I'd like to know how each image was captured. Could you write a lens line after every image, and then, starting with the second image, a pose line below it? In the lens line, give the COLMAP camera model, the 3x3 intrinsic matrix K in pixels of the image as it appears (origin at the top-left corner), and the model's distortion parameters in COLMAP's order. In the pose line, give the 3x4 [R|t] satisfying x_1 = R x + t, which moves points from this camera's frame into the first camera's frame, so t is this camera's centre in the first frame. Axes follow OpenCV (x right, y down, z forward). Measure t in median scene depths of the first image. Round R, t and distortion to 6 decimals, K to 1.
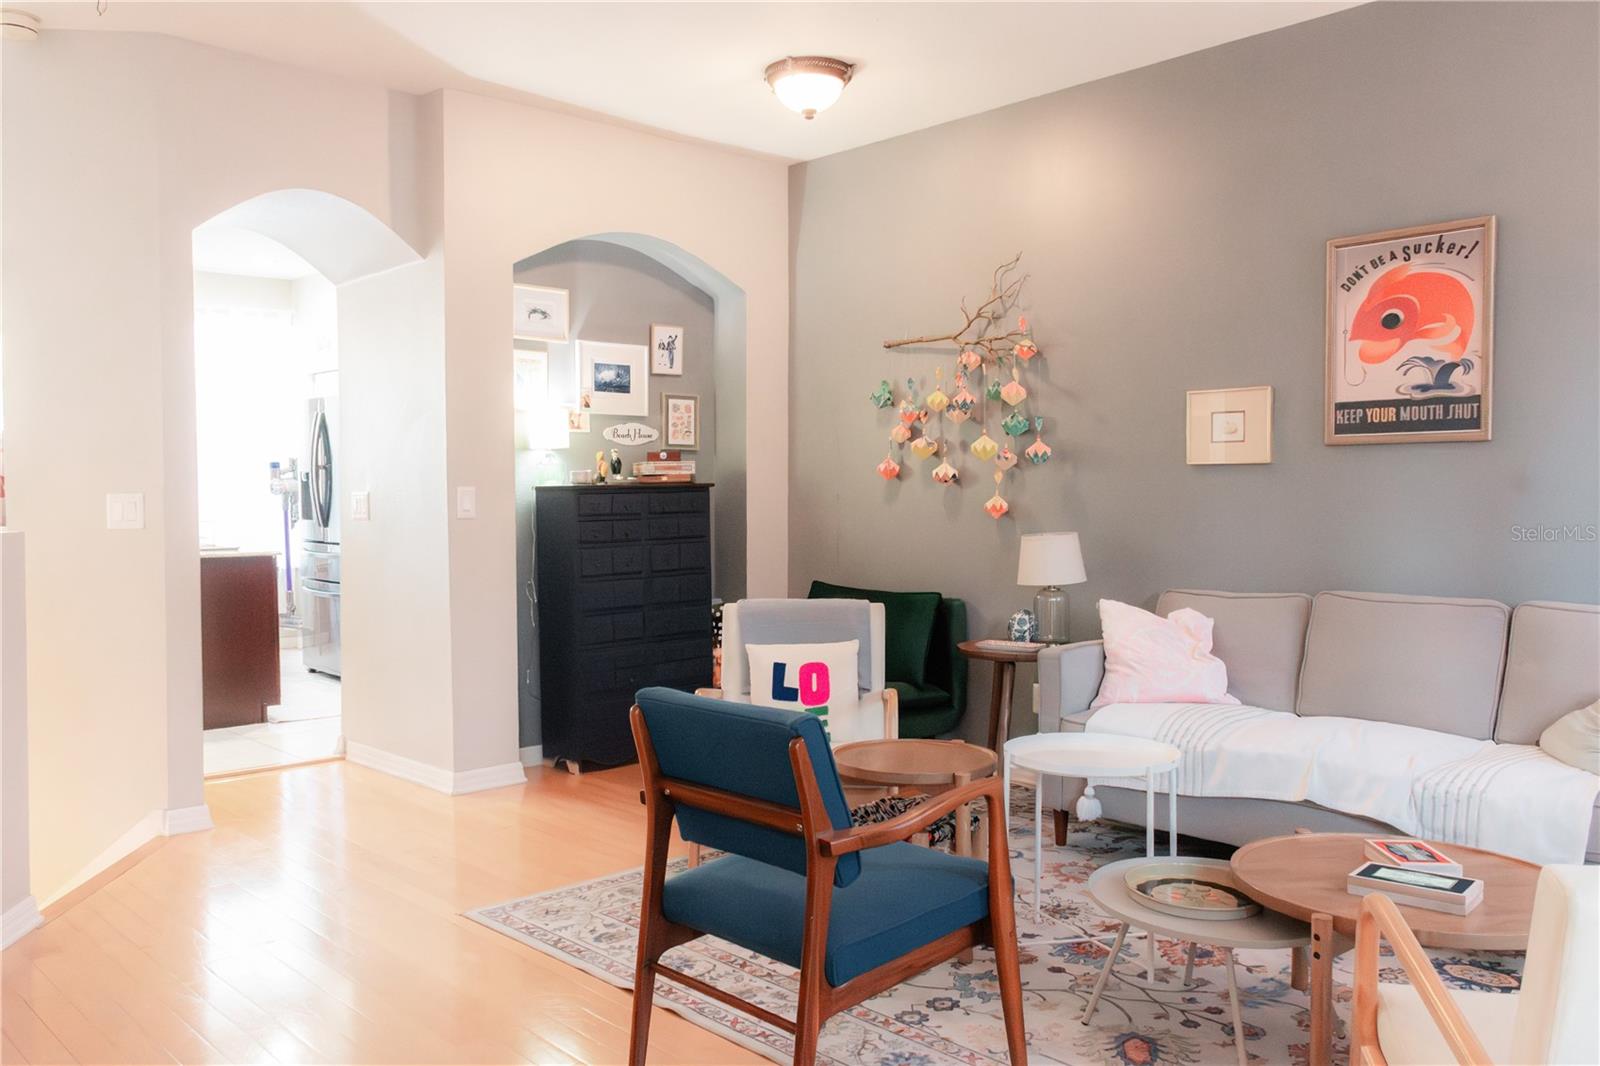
lens RADIAL K [[1281.7, 0, 800.9], [0, 1281.7, 532.7], [0, 0, 1]] dist [0.014110, -0.001682]
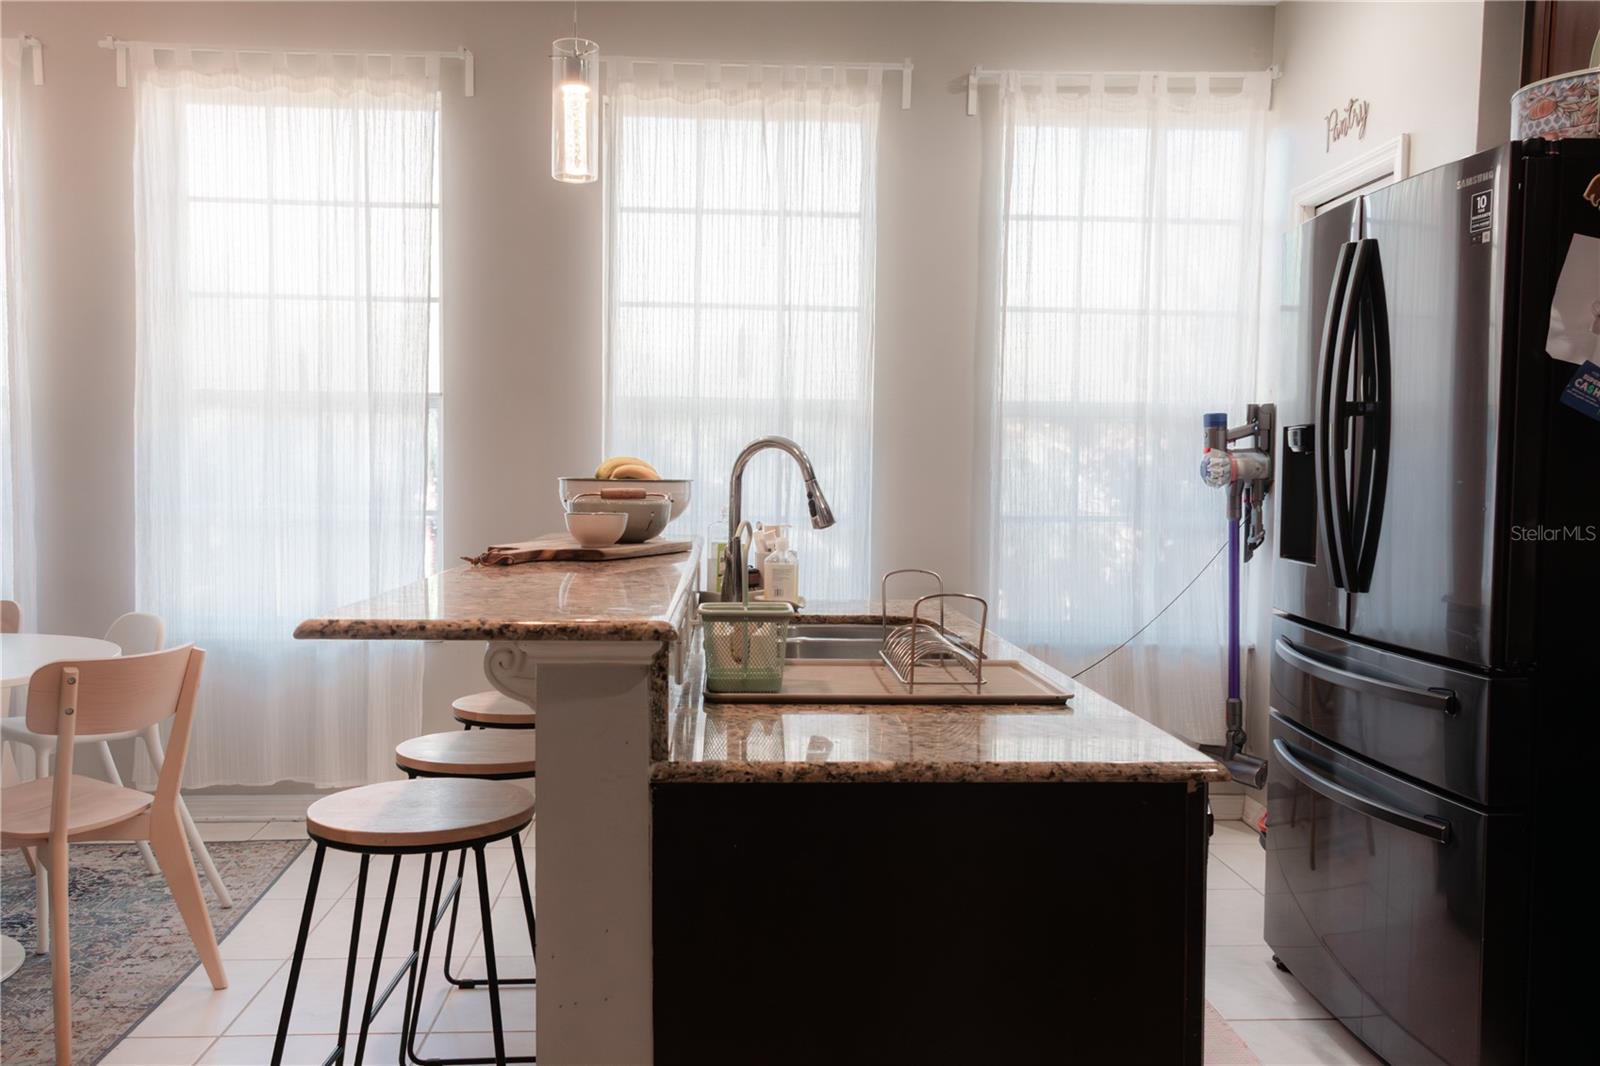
lens RADIAL K [[1281.7, 0, 806.4], [0, 1281.7, 536.3], [0, 0, 1]] dist [0.014110, -0.001682]
pose [[0.769781, 0.038571, -0.637141, -0.246361], [-0.031354, 0.999253, 0.022610, -0.019573], [0.637537, 0.002573, 0.770415, 0.598545]]
